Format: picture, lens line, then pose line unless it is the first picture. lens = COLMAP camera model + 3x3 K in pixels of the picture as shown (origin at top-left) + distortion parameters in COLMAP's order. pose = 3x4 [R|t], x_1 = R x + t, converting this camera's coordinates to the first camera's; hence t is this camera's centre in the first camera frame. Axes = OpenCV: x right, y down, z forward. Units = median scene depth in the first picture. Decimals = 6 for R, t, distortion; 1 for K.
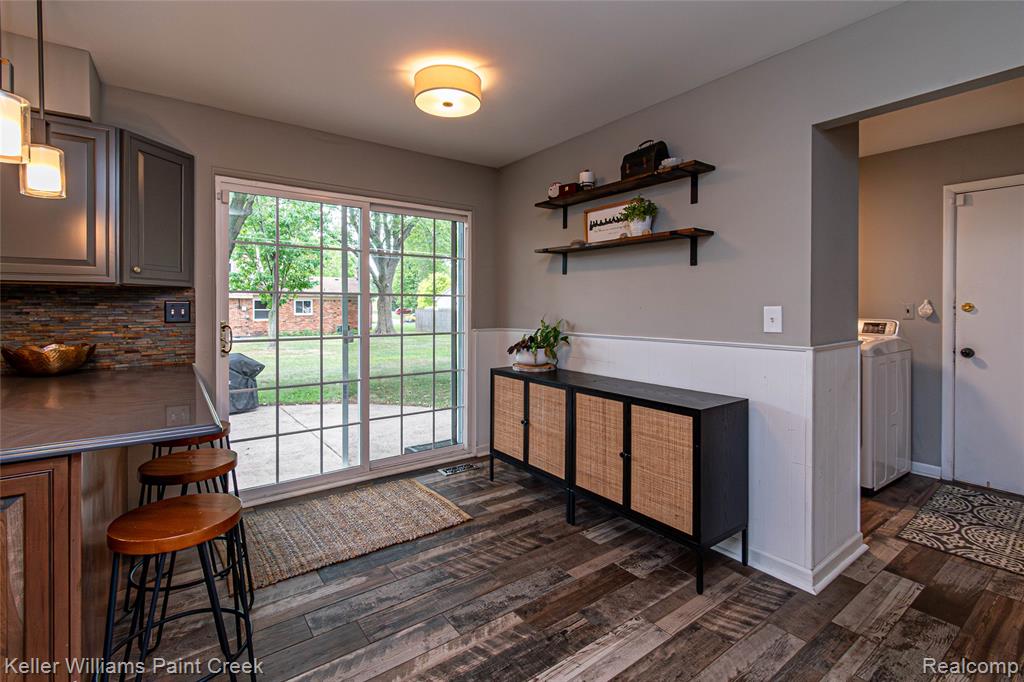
lens RADIAL K [[443.2, 0, 514.2], [0, 443.2, 301.8], [0, 0, 1]] dist [-0.000992, -0.000086]
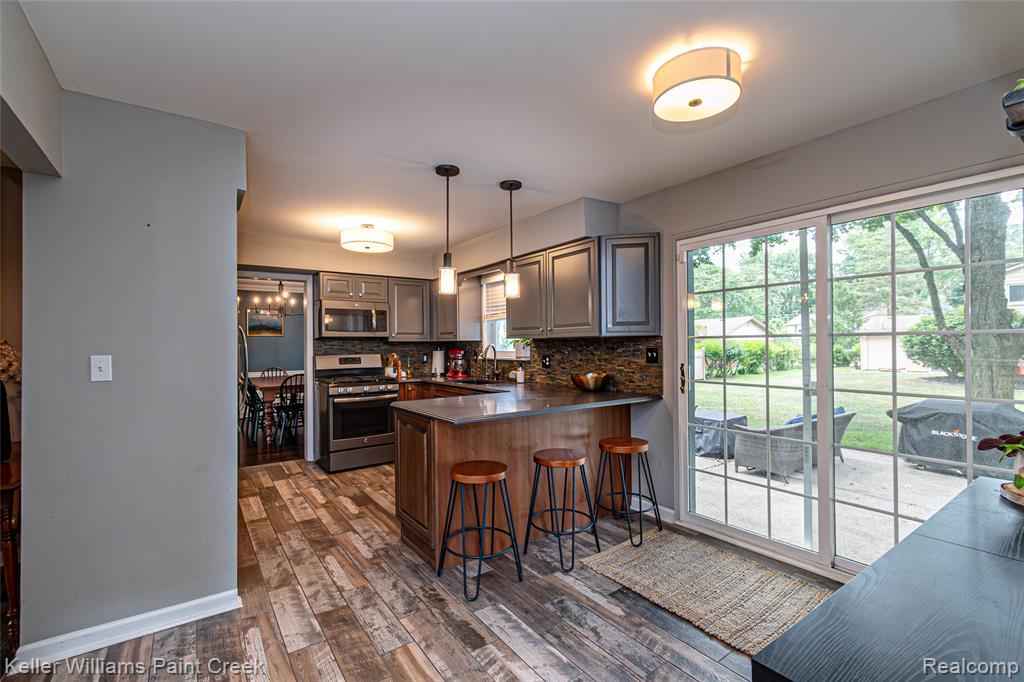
lens RADIAL K [[450.0, 0, 512.0], [0, 450.0, 341.0], [0, 0, 1]] dist [0.033383, 0.000053]
pose [[0.016879, -0.007042, -0.999833, 0.679085], [0.023363, 0.999705, -0.006647, -0.022294], [0.999585, -0.023247, 0.017038, 0.666033]]
